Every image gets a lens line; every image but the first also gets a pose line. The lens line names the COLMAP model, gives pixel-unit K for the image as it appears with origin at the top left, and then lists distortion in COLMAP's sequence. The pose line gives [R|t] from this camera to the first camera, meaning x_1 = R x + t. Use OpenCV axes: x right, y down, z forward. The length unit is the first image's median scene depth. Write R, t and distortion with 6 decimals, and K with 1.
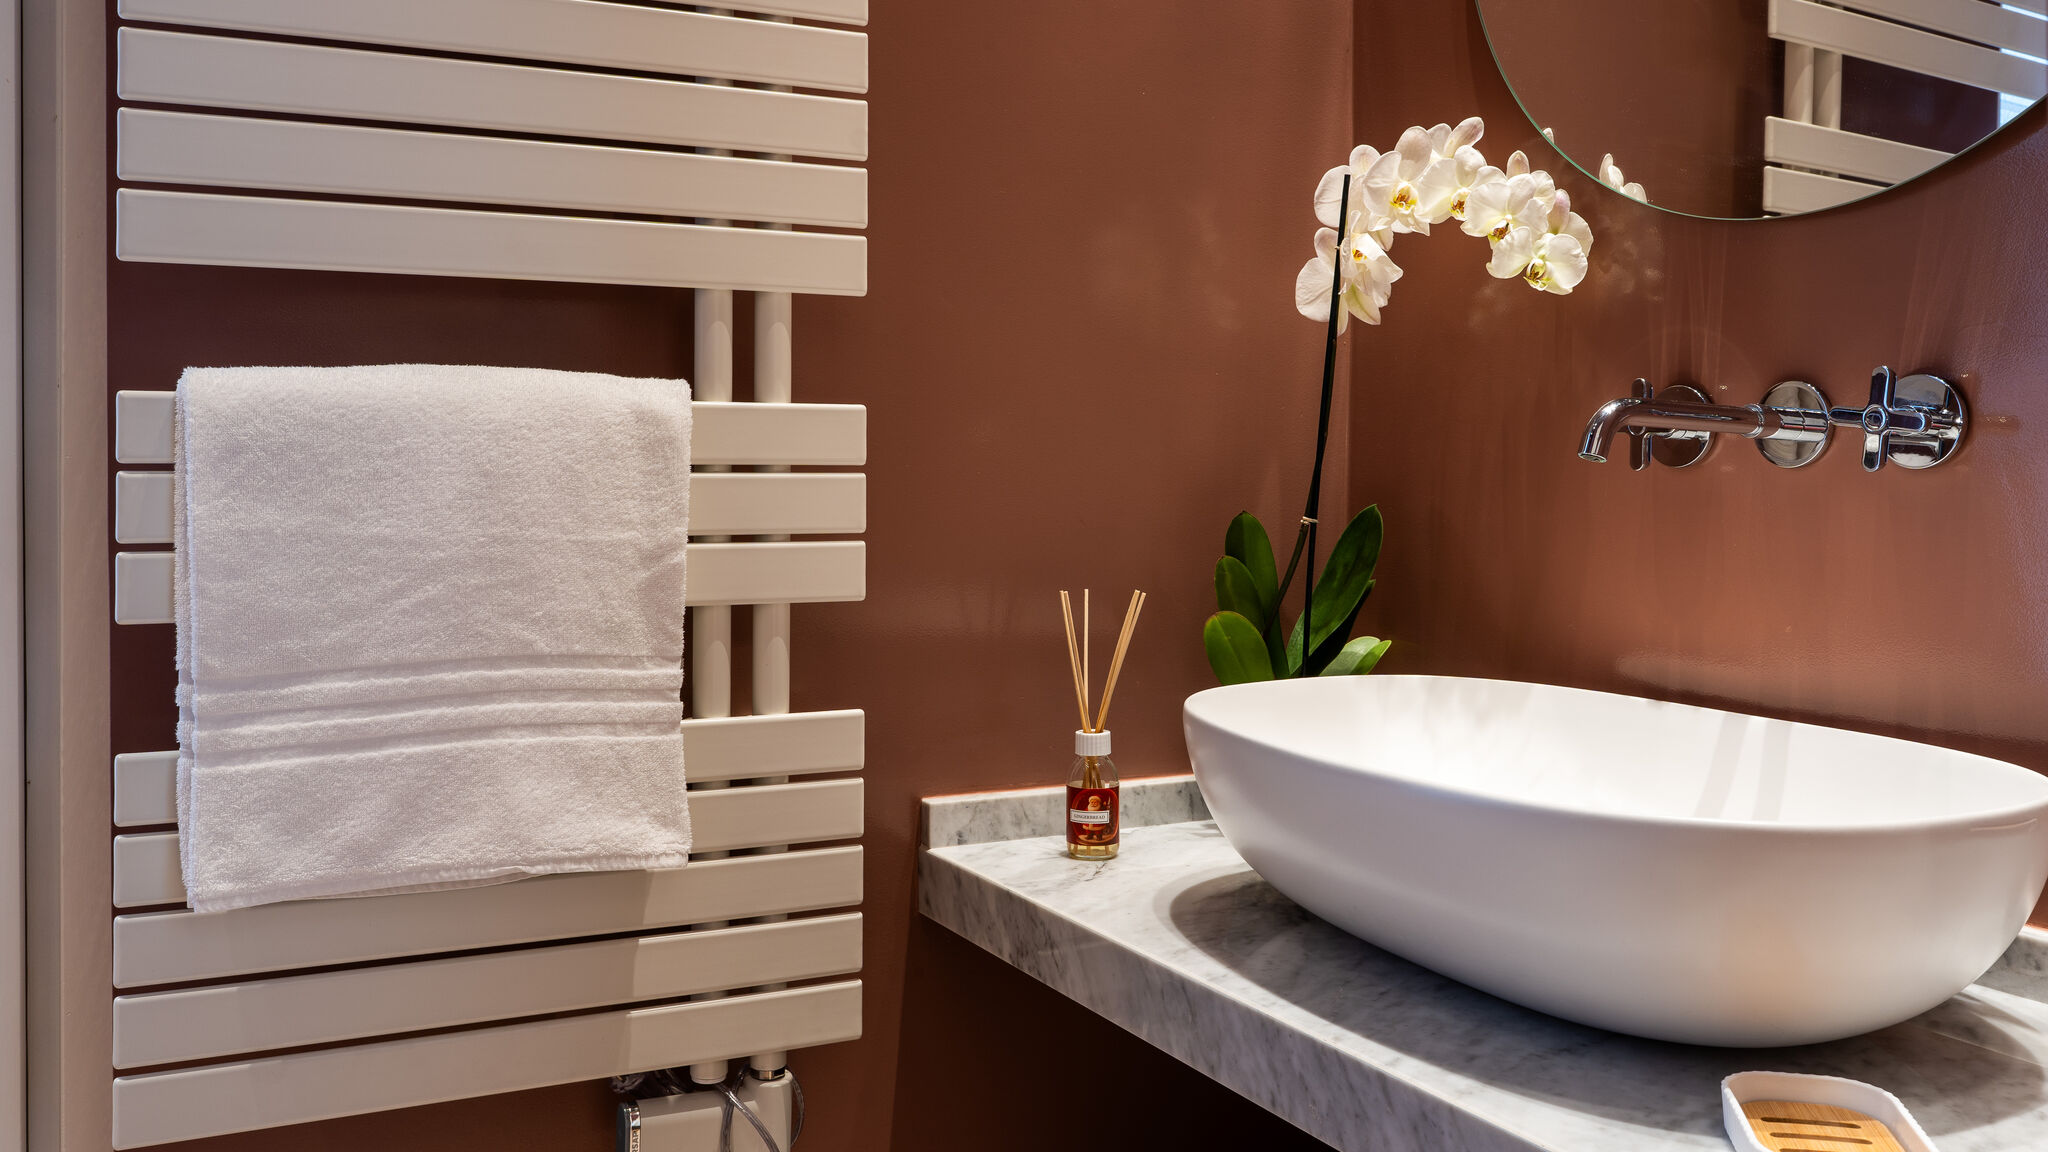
lens RADIAL K [[1619.5, 0, 1024.0], [0, 1619.5, 576.0], [0, 0, 1]] dist [-0.002305, 0.005440]
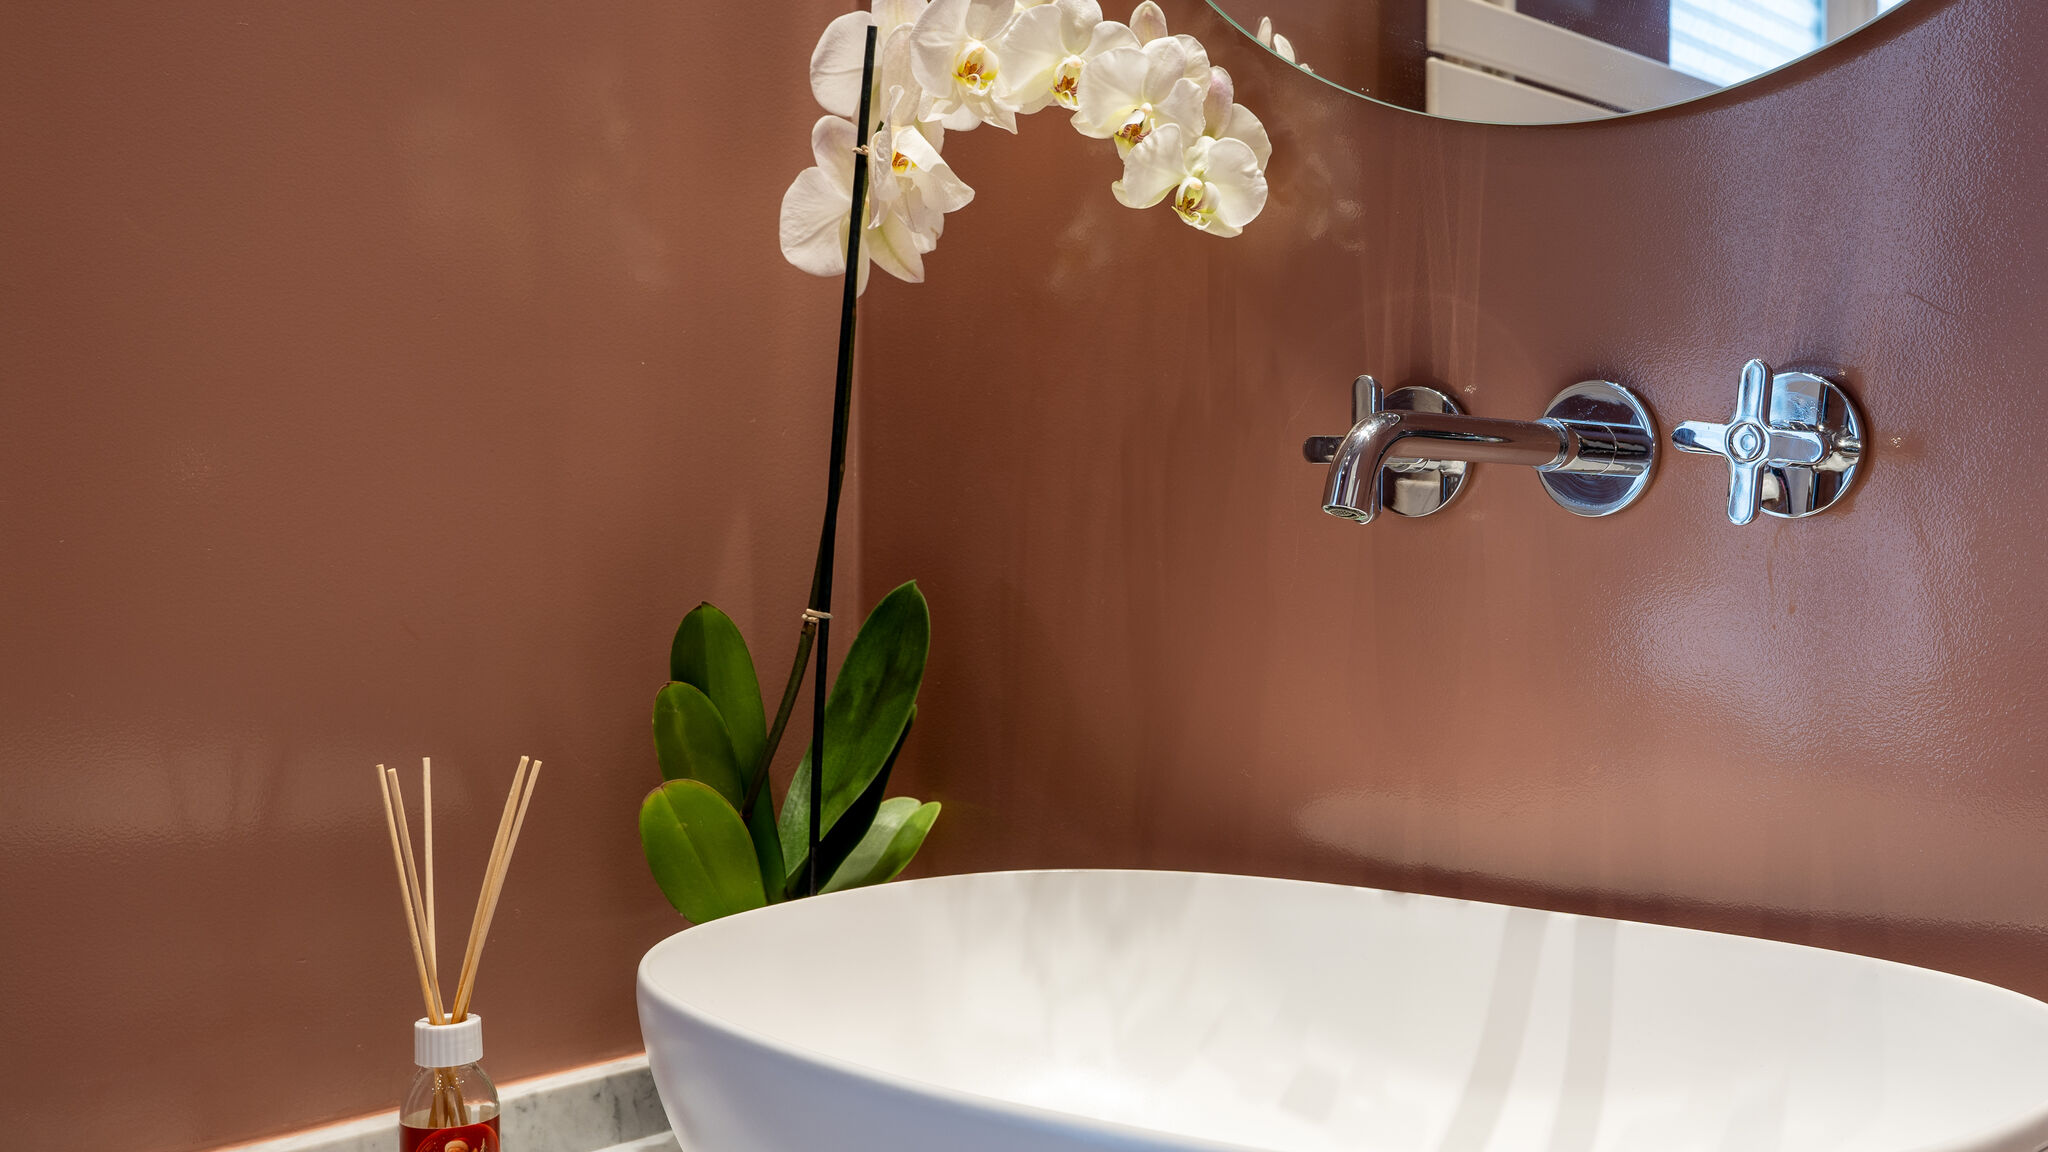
lens RADIAL K [[2176.1, 0, 1026.1], [0, 2176.1, 534.2], [0, 0, 1]] dist [-0.002271, -0.003165]
pose [[0.935879, -0.026329, 0.351337, -0.028836], [0.039789, 0.998723, -0.031146, -0.037418], [-0.350068, 0.043128, 0.935731, 0.250157]]
